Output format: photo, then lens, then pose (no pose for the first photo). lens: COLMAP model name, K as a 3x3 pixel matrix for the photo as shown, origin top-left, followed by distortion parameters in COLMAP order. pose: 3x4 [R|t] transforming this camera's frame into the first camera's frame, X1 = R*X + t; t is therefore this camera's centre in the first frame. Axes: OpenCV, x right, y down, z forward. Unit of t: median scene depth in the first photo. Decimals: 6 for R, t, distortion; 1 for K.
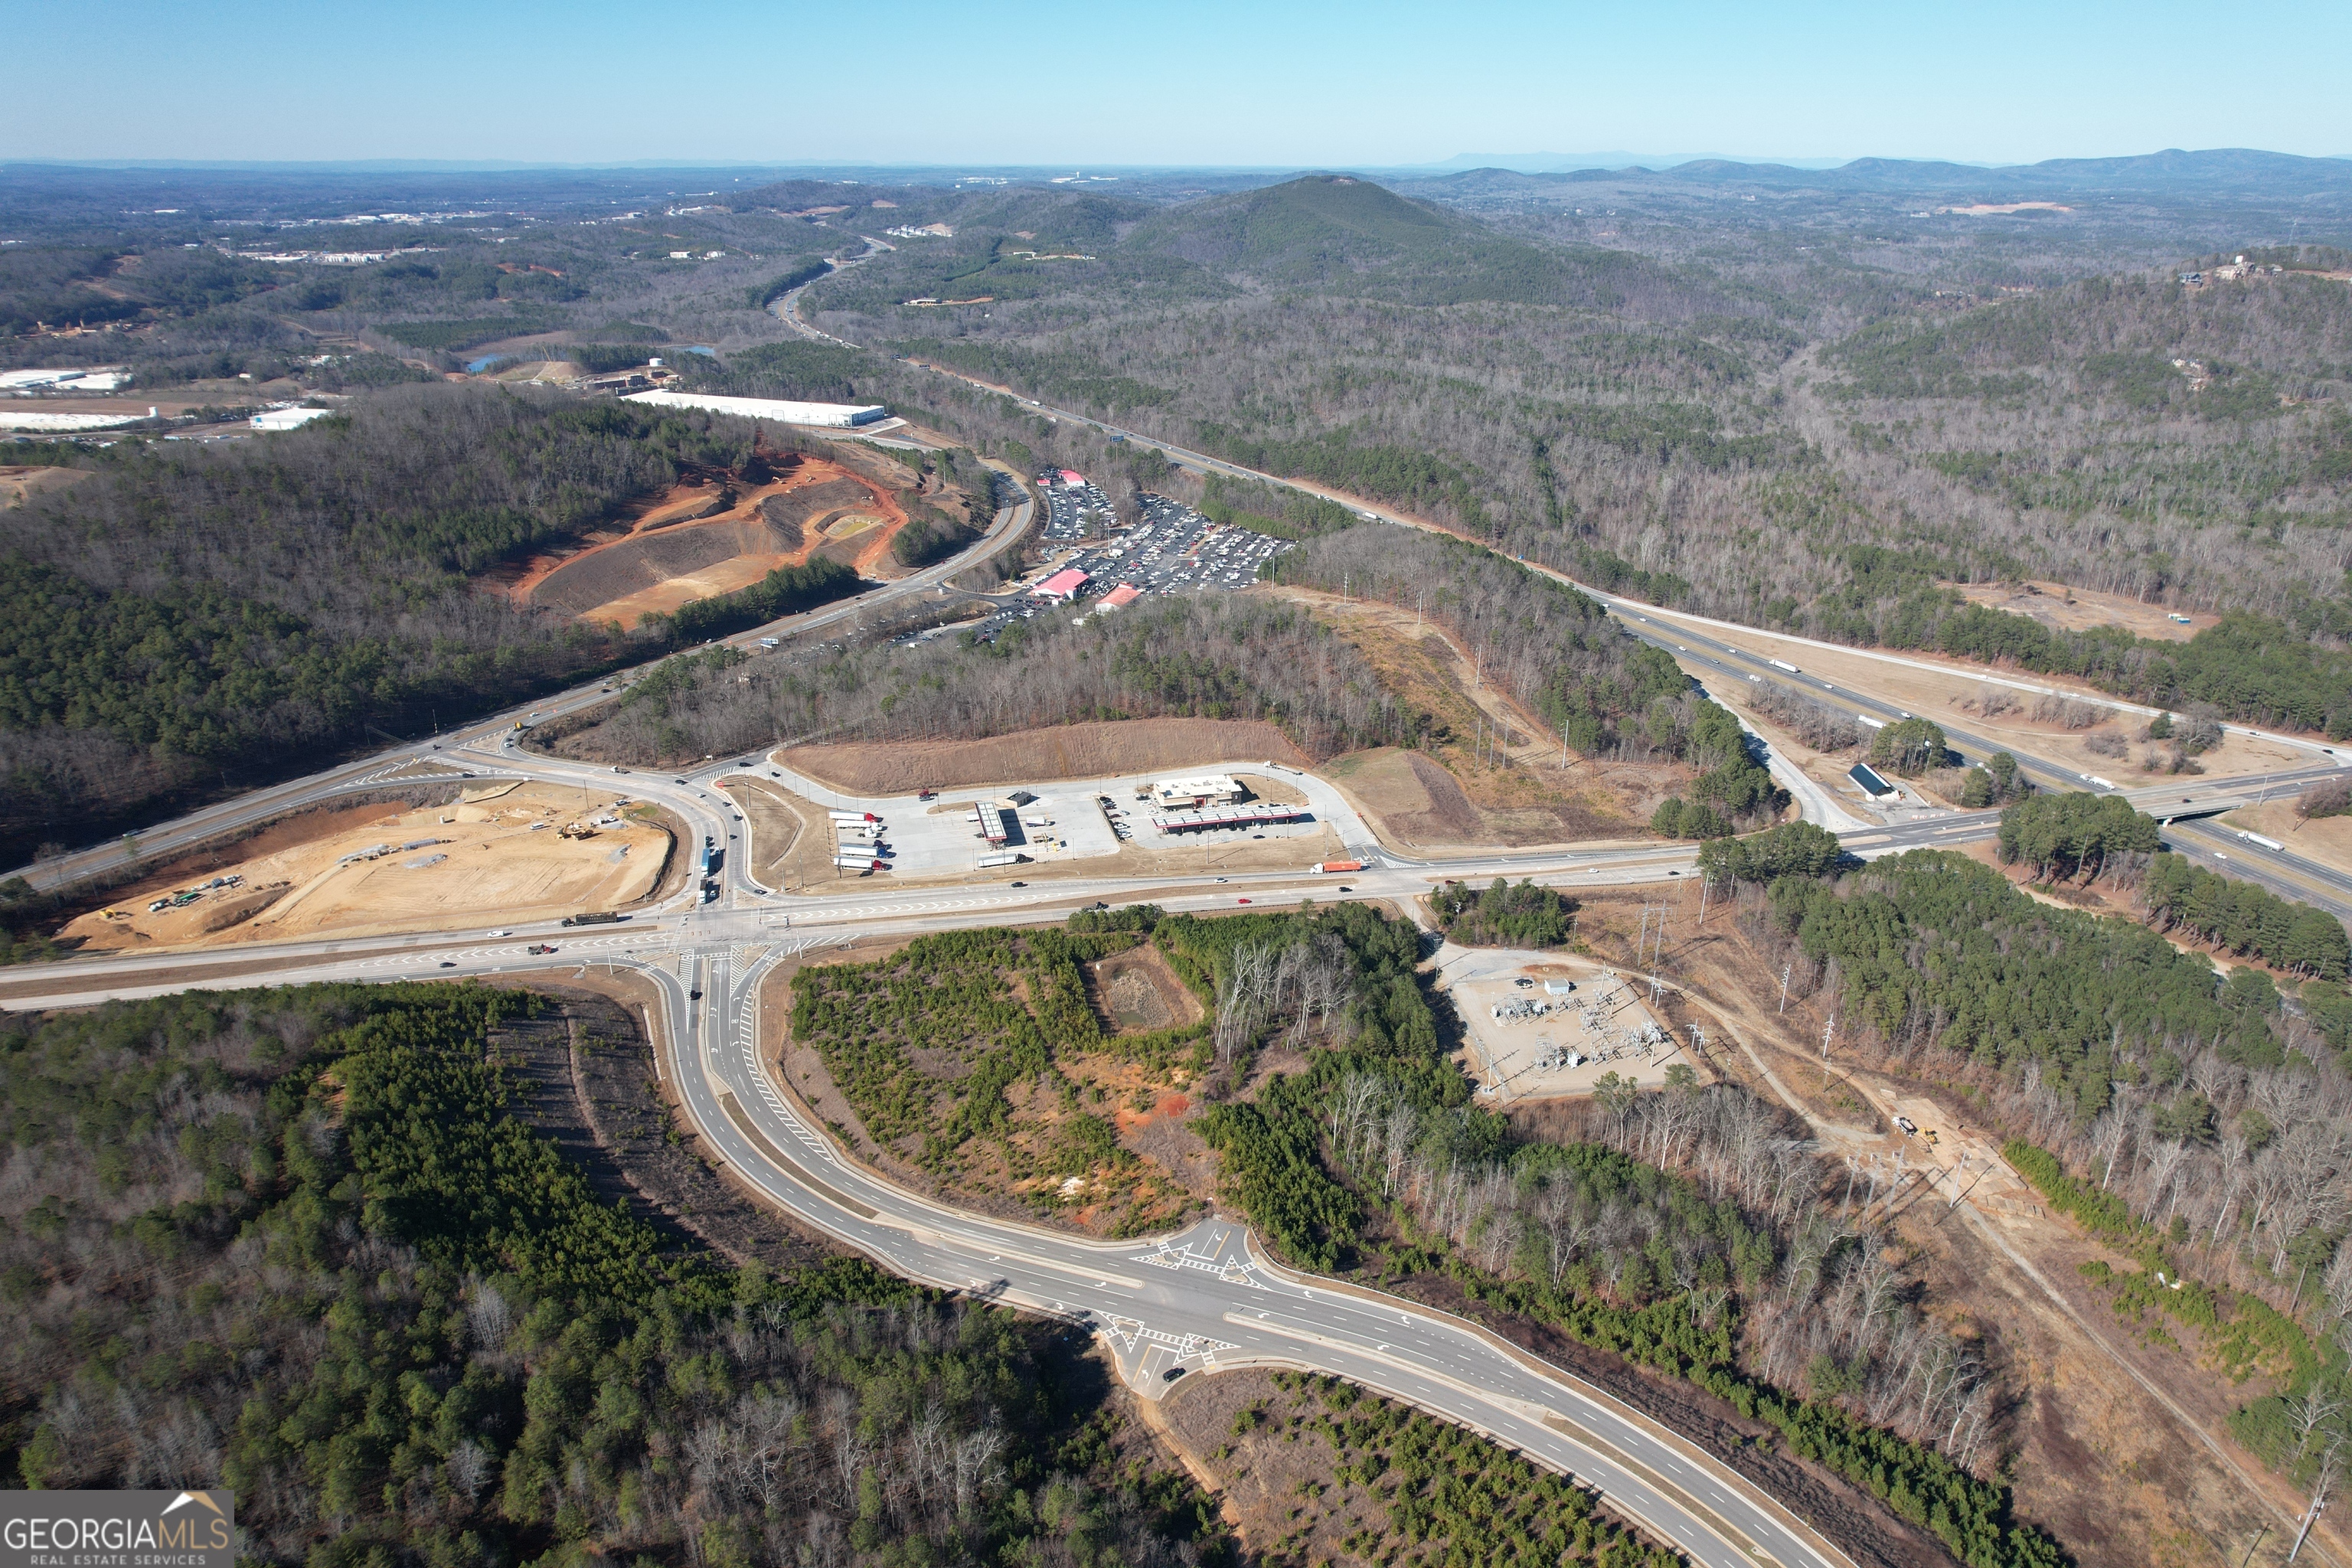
lens RADIAL K [[1501.0, 0, 1176.0], [0, 1501.0, 784.0], [0, 0, 1]] dist [-0.065967, 0.060000]
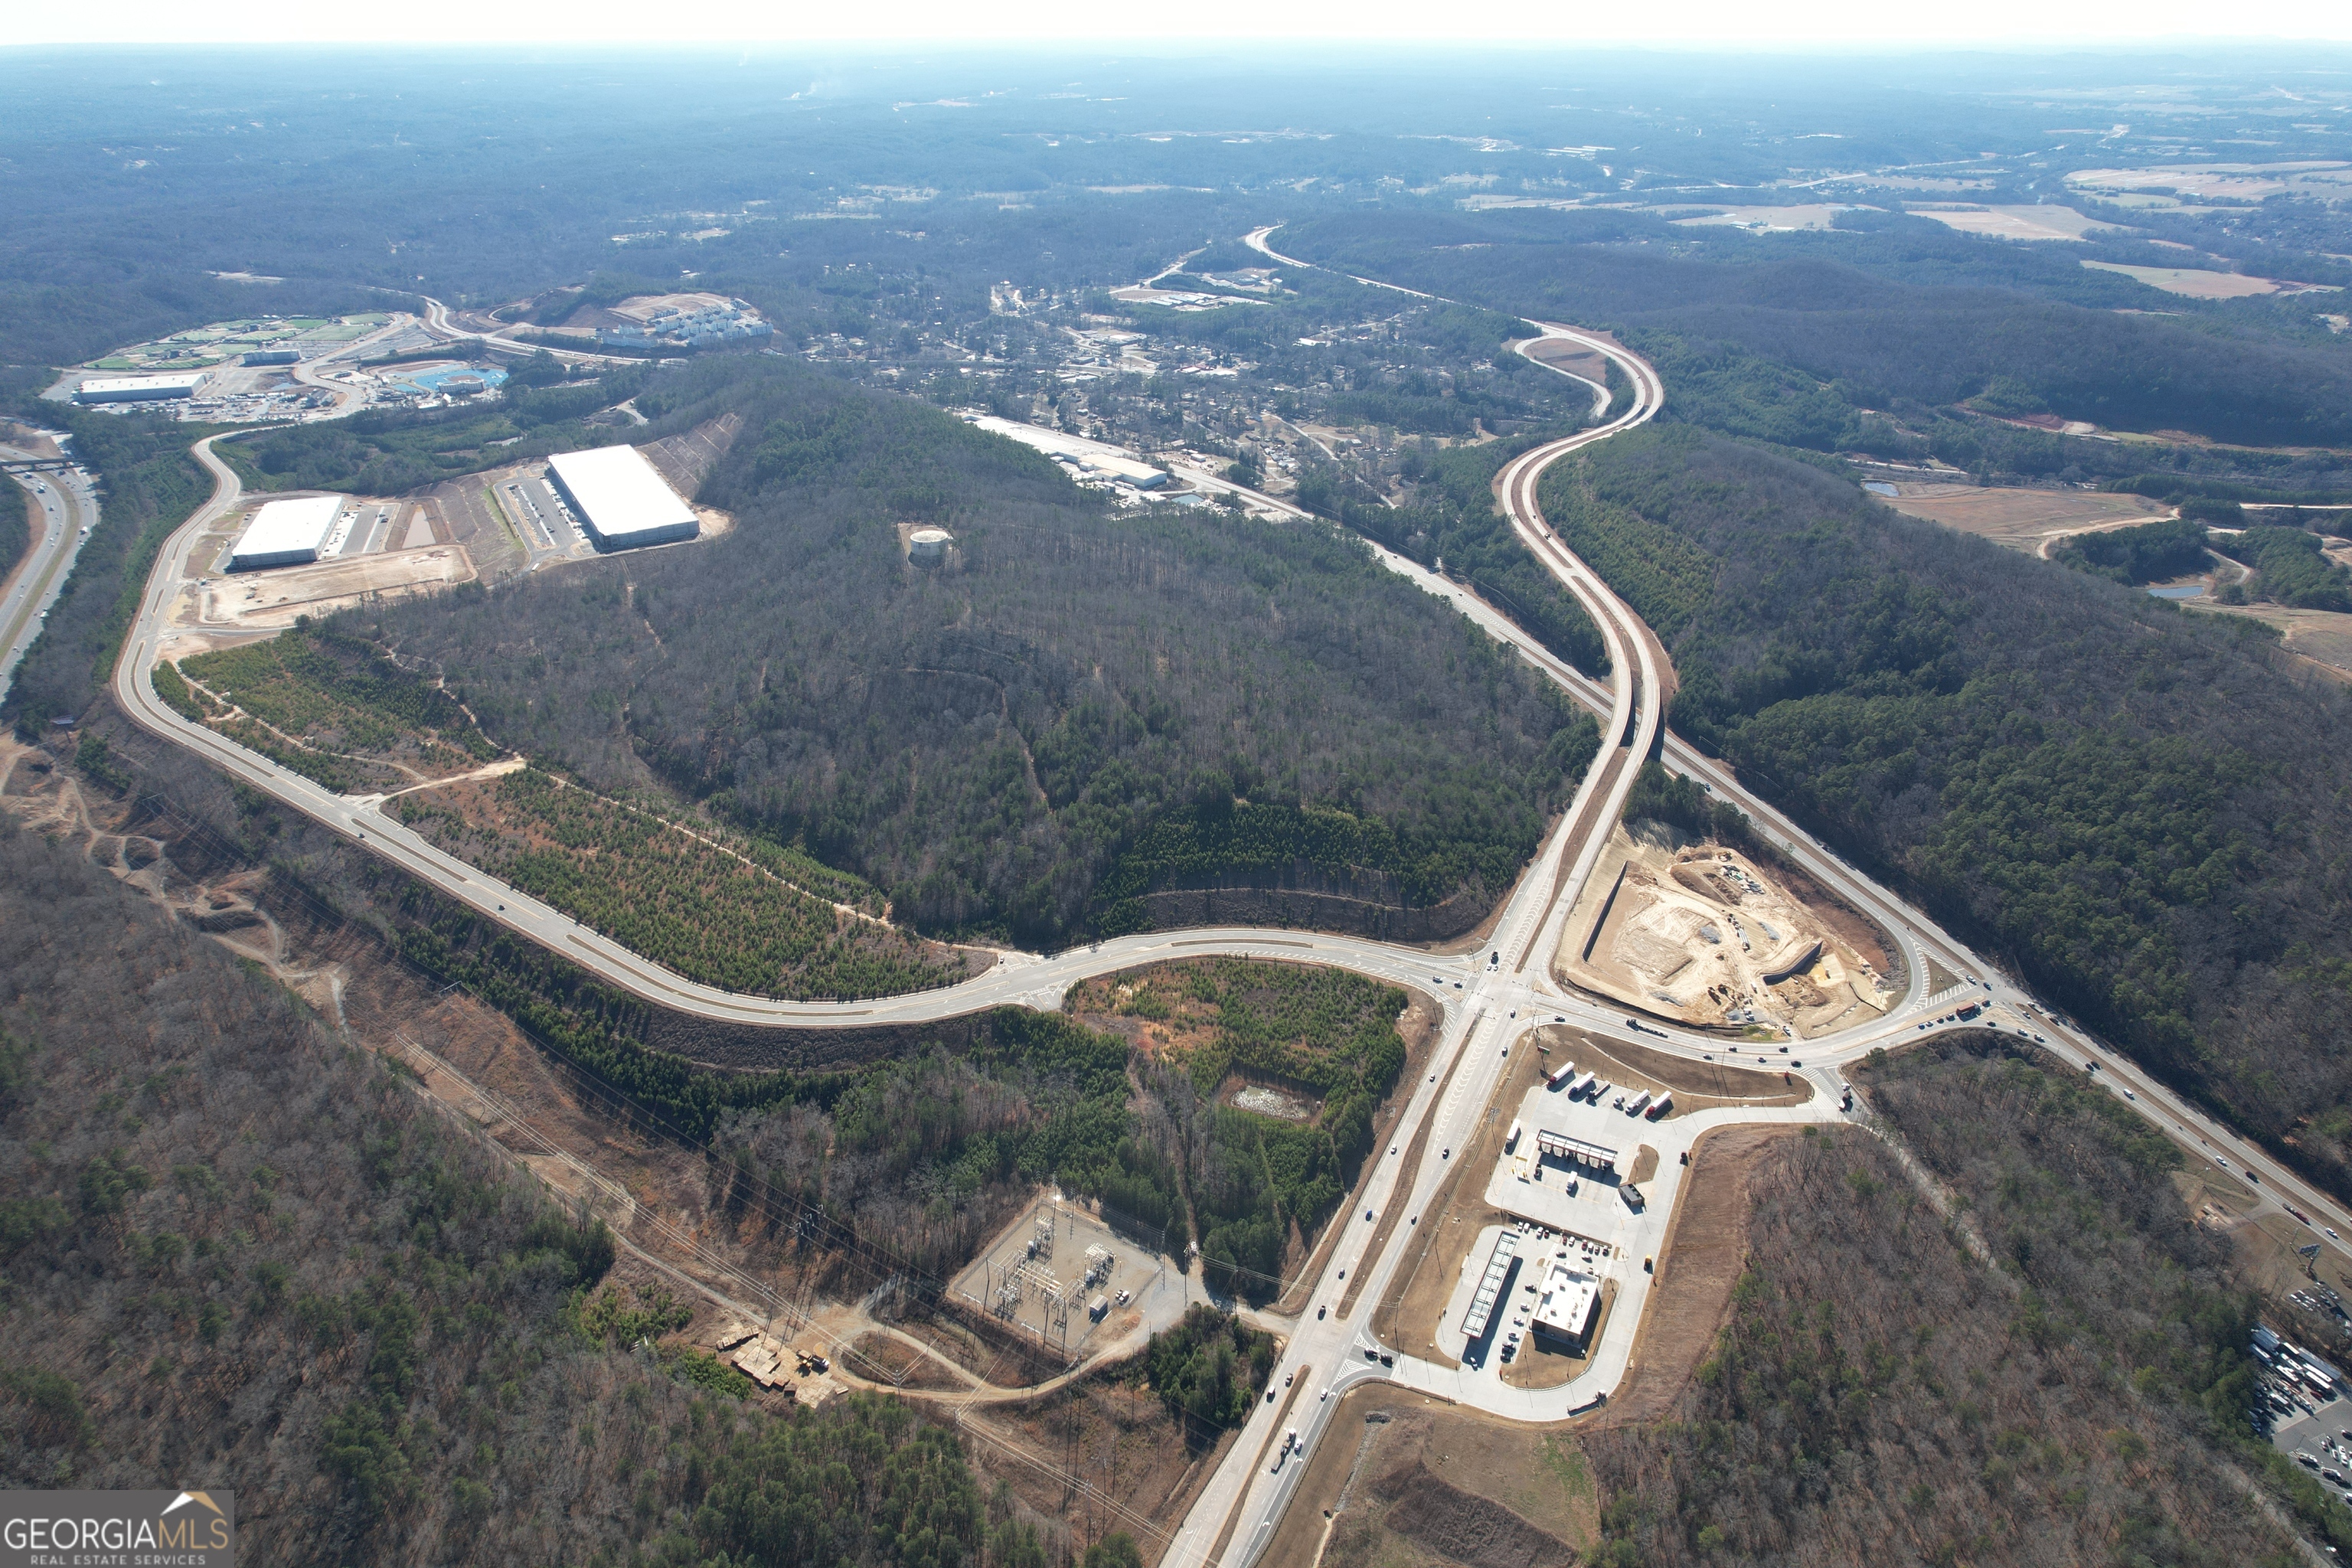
lens RADIAL K [[1501.0, 0, 1176.0], [0, 1501.0, 784.0], [0, 0, 1]] dist [-0.065967, 0.060000]
pose [[-0.654301, 0.346631, -0.672113, 0.915160], [-0.297596, 0.699033, 0.650223, -1.004919], [0.695217, 0.625460, -0.354222, 1.252568]]
